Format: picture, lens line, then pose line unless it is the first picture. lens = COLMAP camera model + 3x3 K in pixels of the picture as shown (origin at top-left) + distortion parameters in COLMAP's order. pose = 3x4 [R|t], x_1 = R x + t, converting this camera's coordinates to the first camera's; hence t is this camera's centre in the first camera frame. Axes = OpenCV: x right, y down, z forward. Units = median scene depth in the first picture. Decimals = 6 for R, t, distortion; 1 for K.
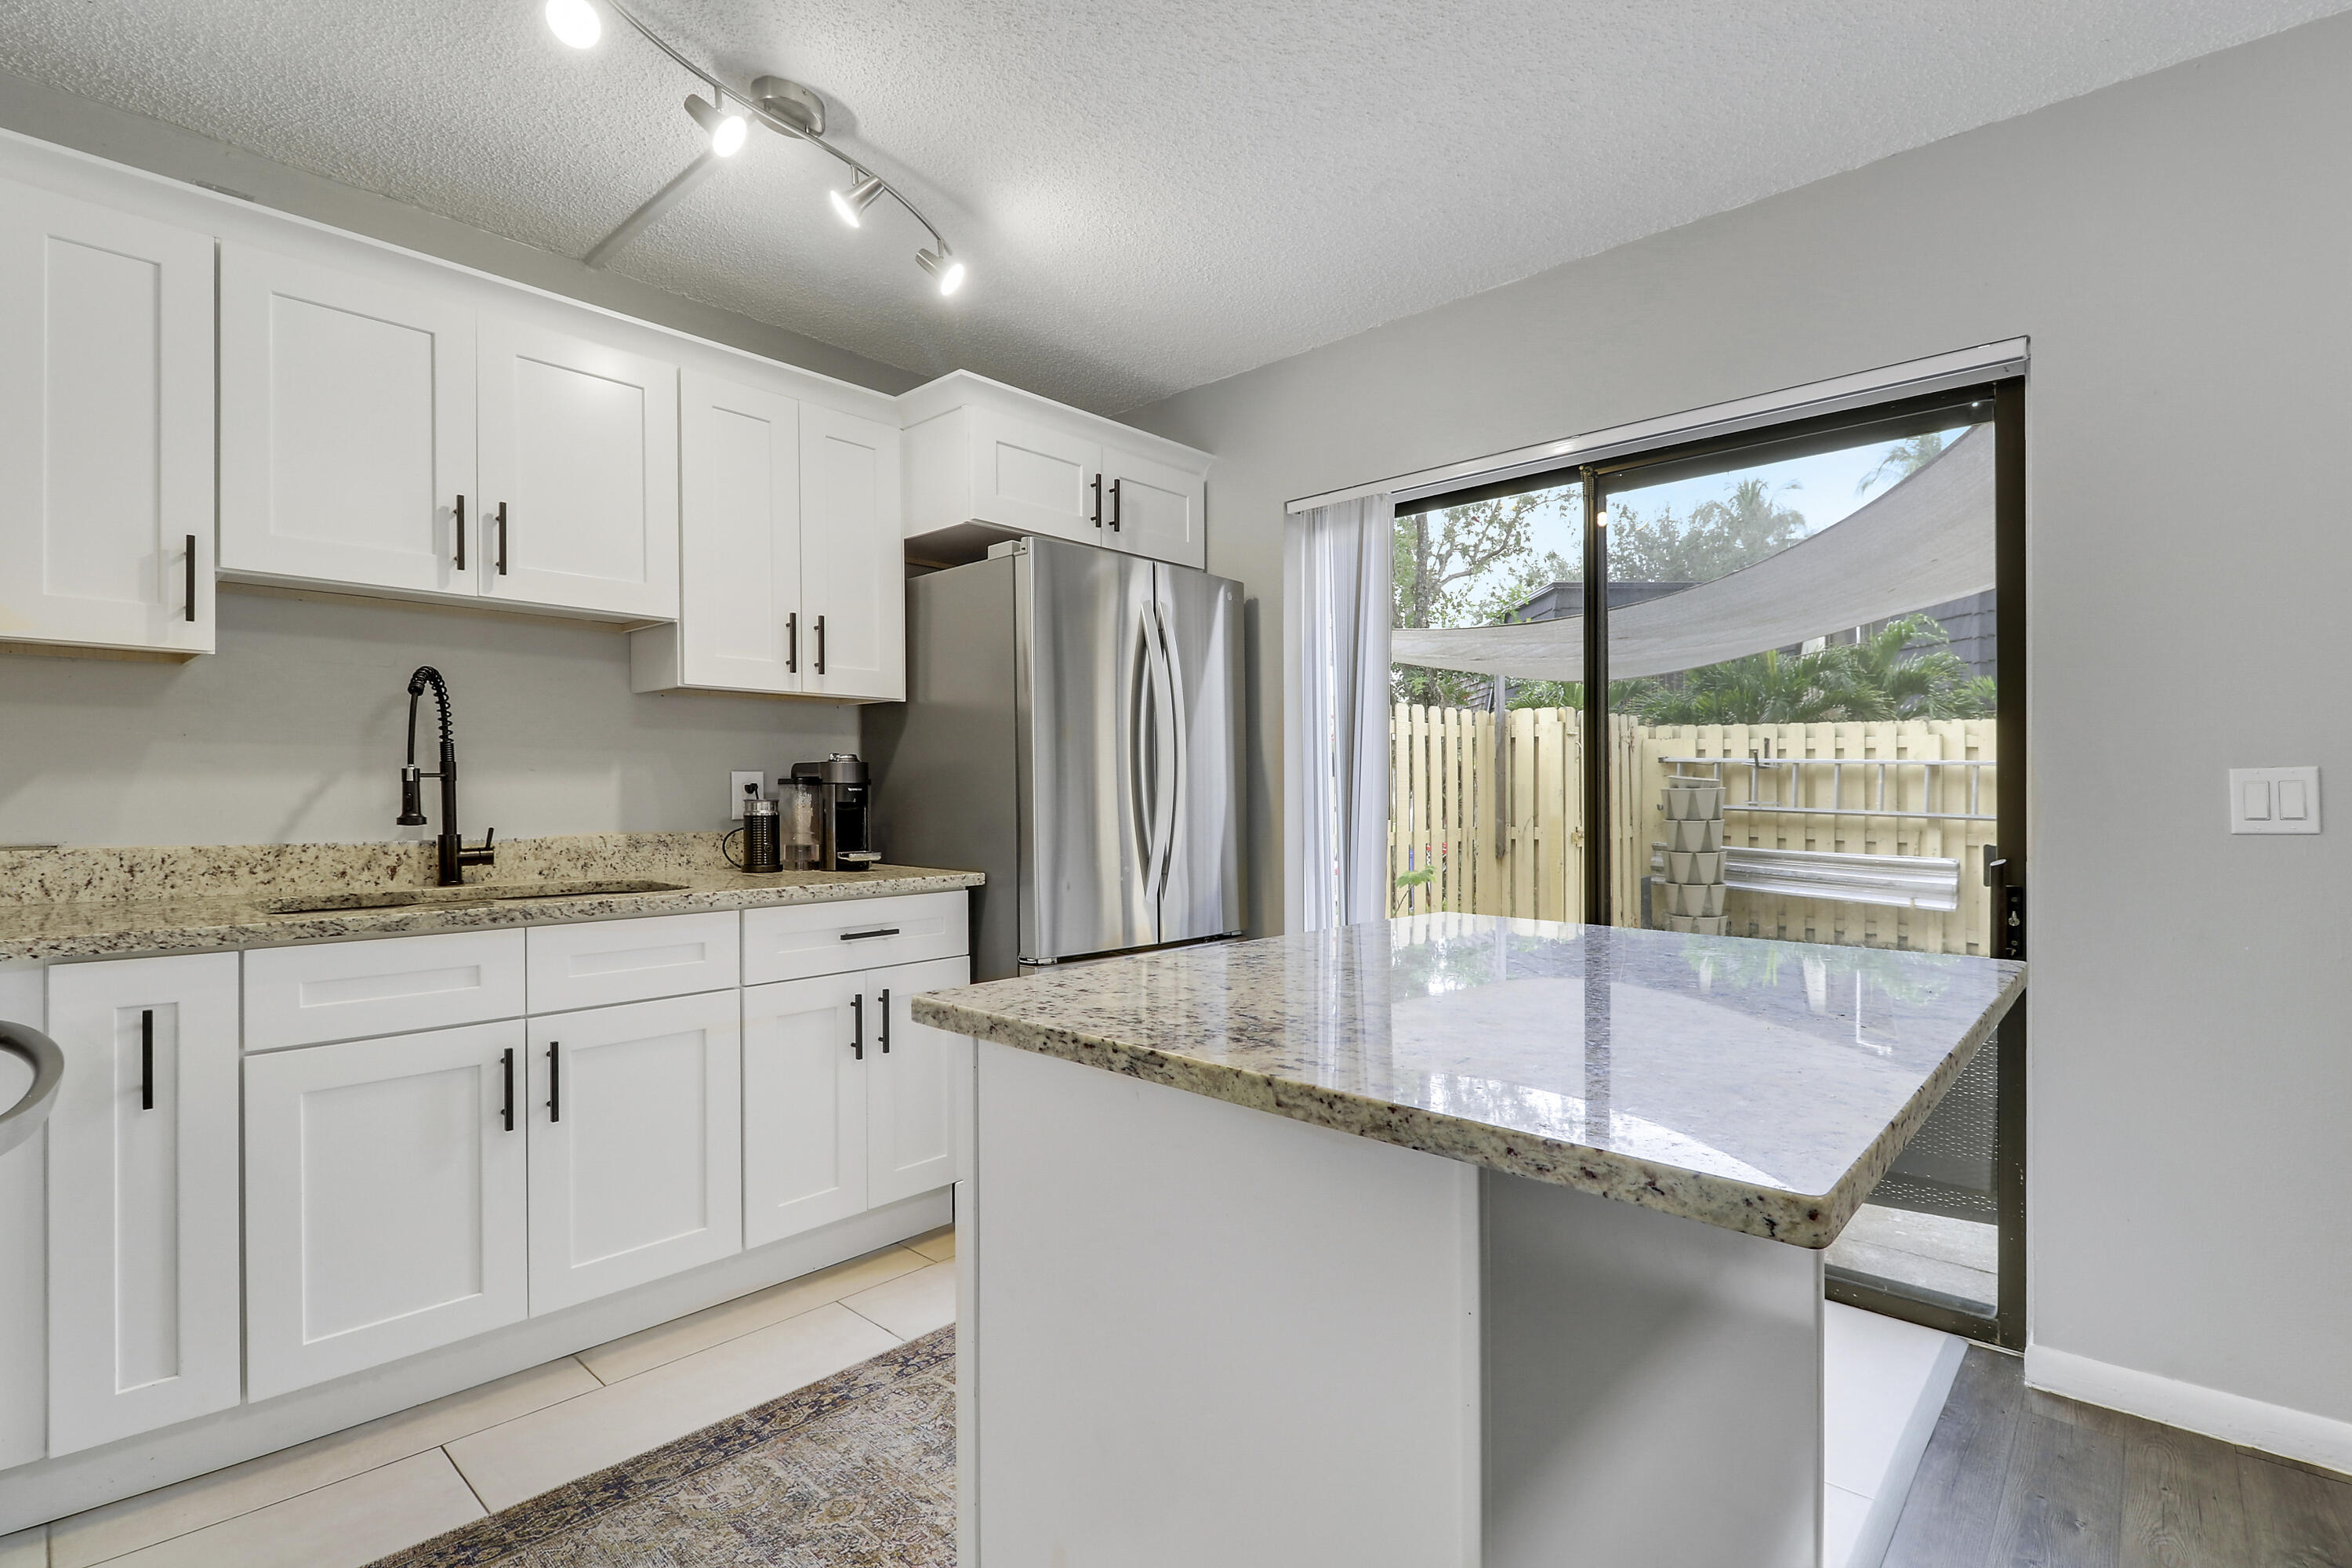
lens RADIAL K [[1118.8, 0, 1175.2], [0, 1118.8, 797.0], [0, 0, 1]] dist [-0.013787, -0.009197]
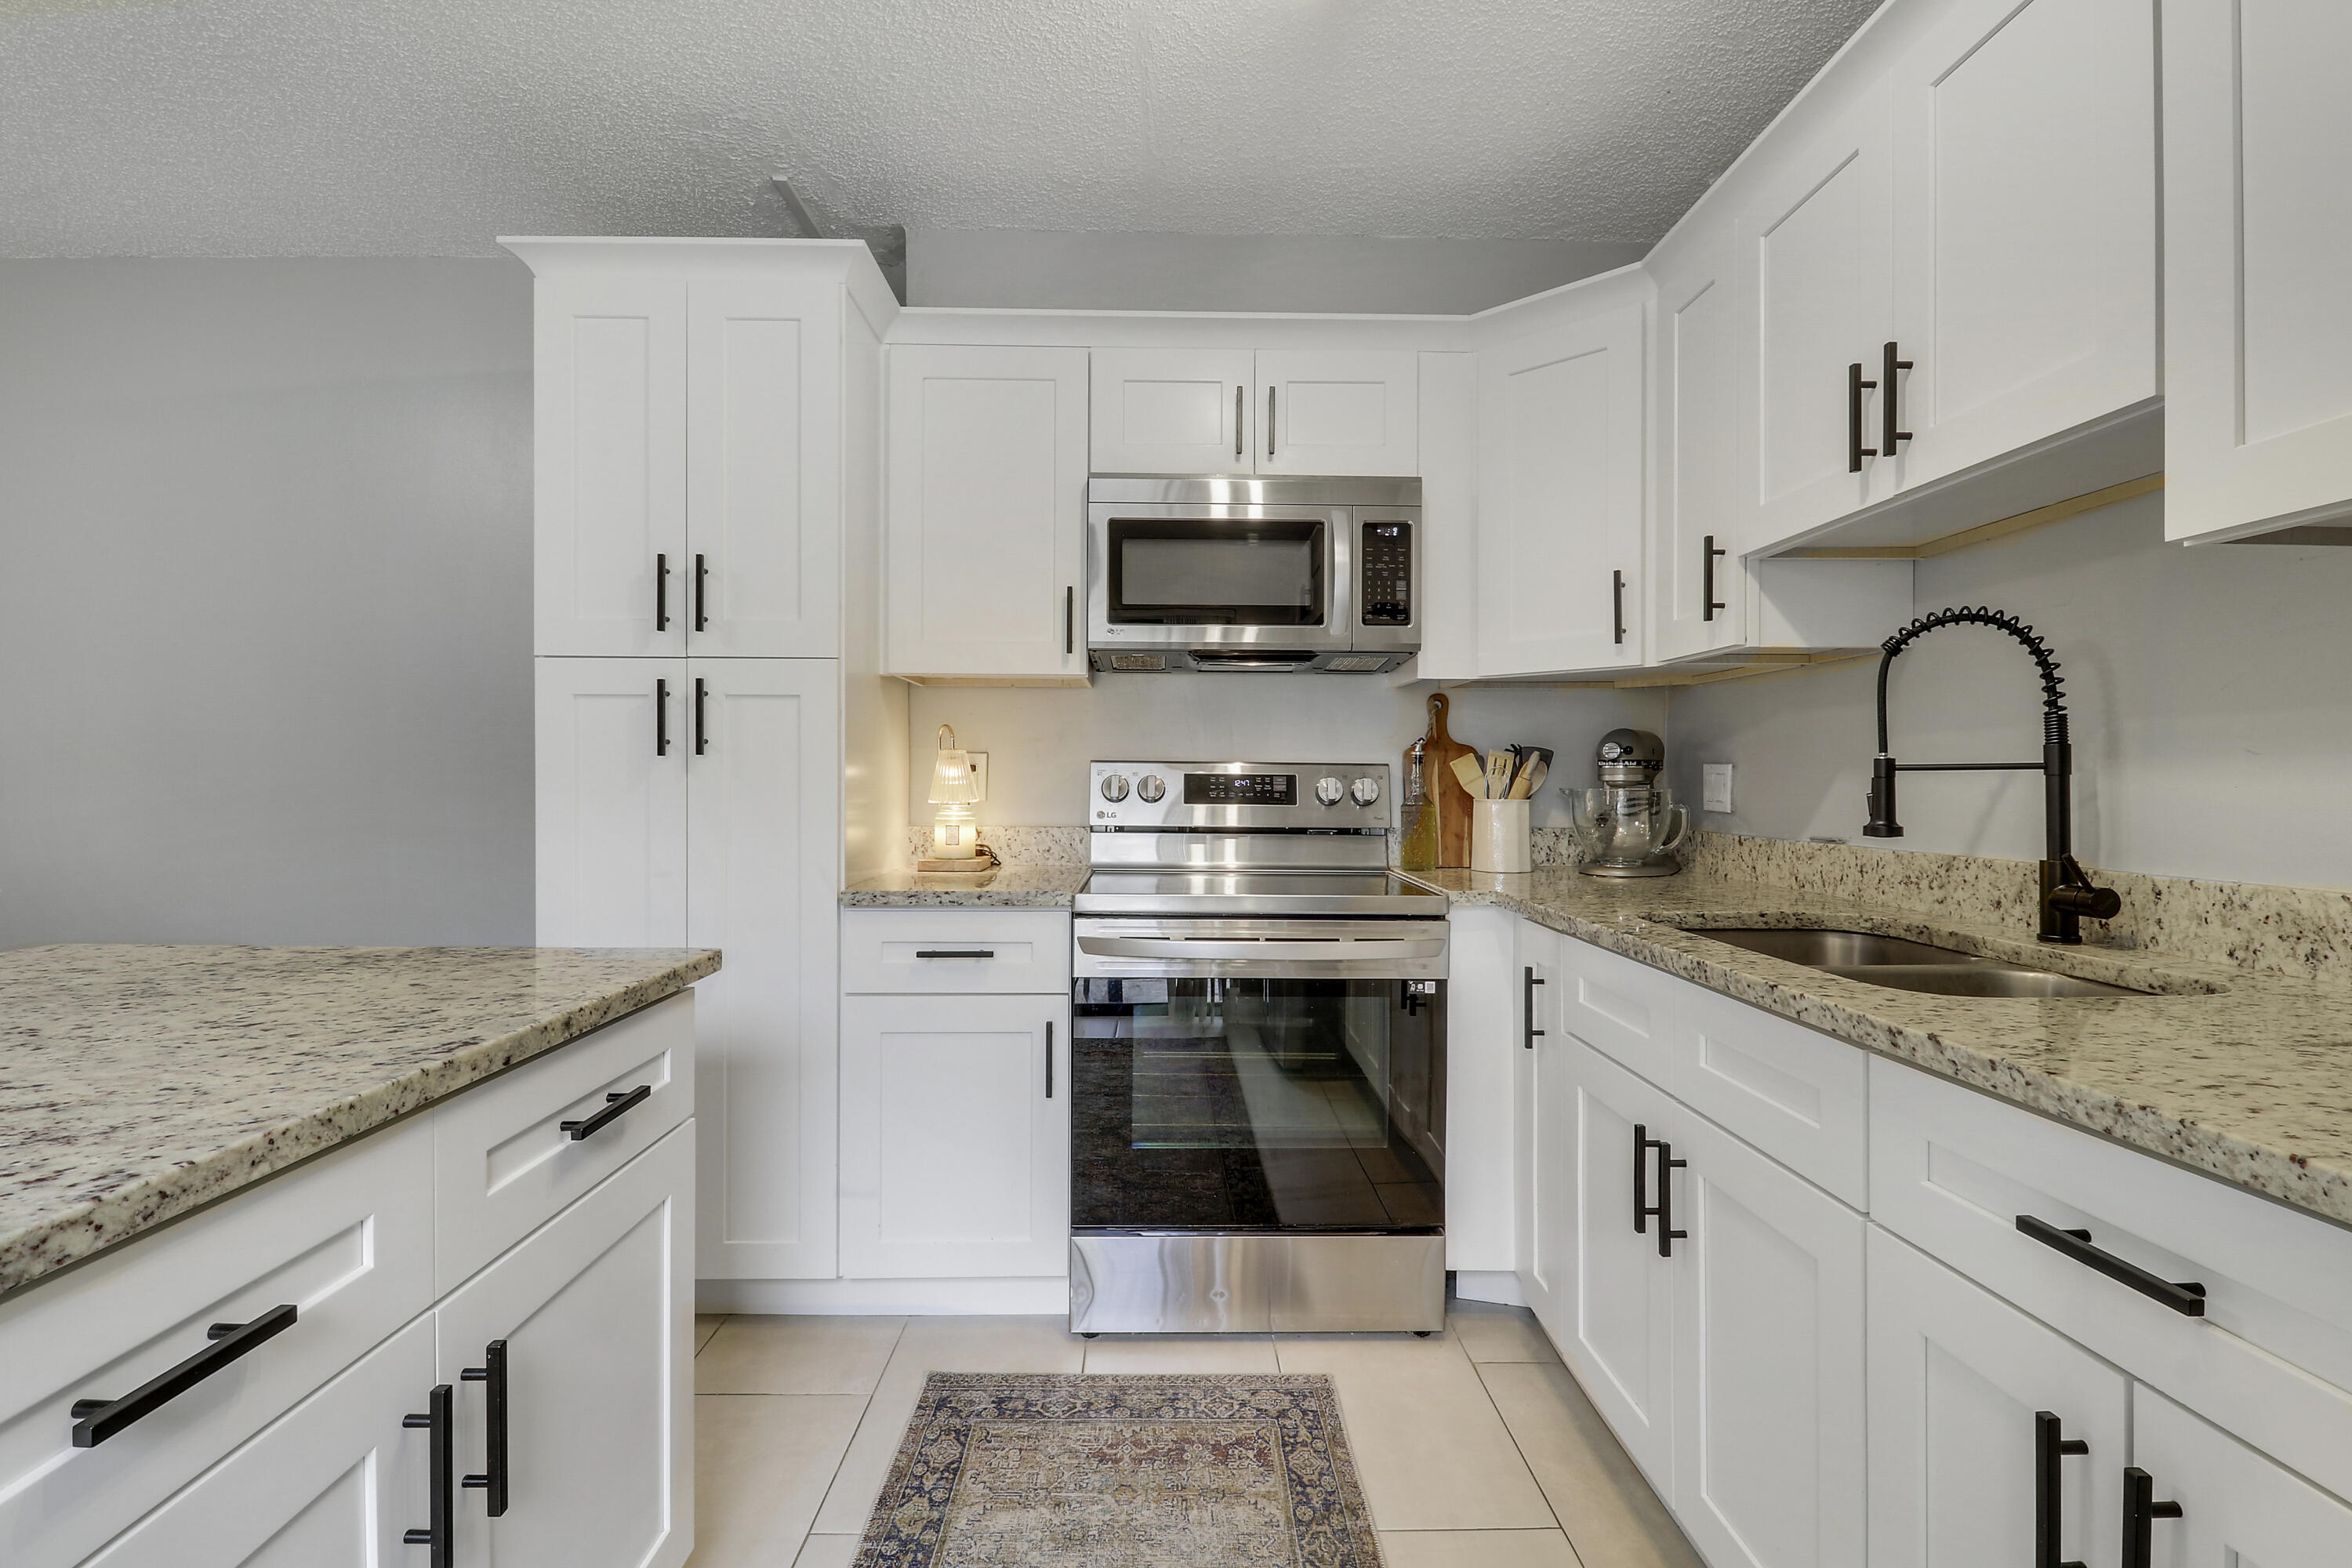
lens RADIAL K [[1118.8, 0, 1184.8], [0, 1118.8, 783.7], [0, 0, 1]] dist [-0.013787, -0.009197]
pose [[-0.717859, 0.000966, -0.696188, 0.138374], [-0.006764, 0.999942, 0.008363, -0.011866], [0.696156, 0.010712, -0.717811, 1.187348]]
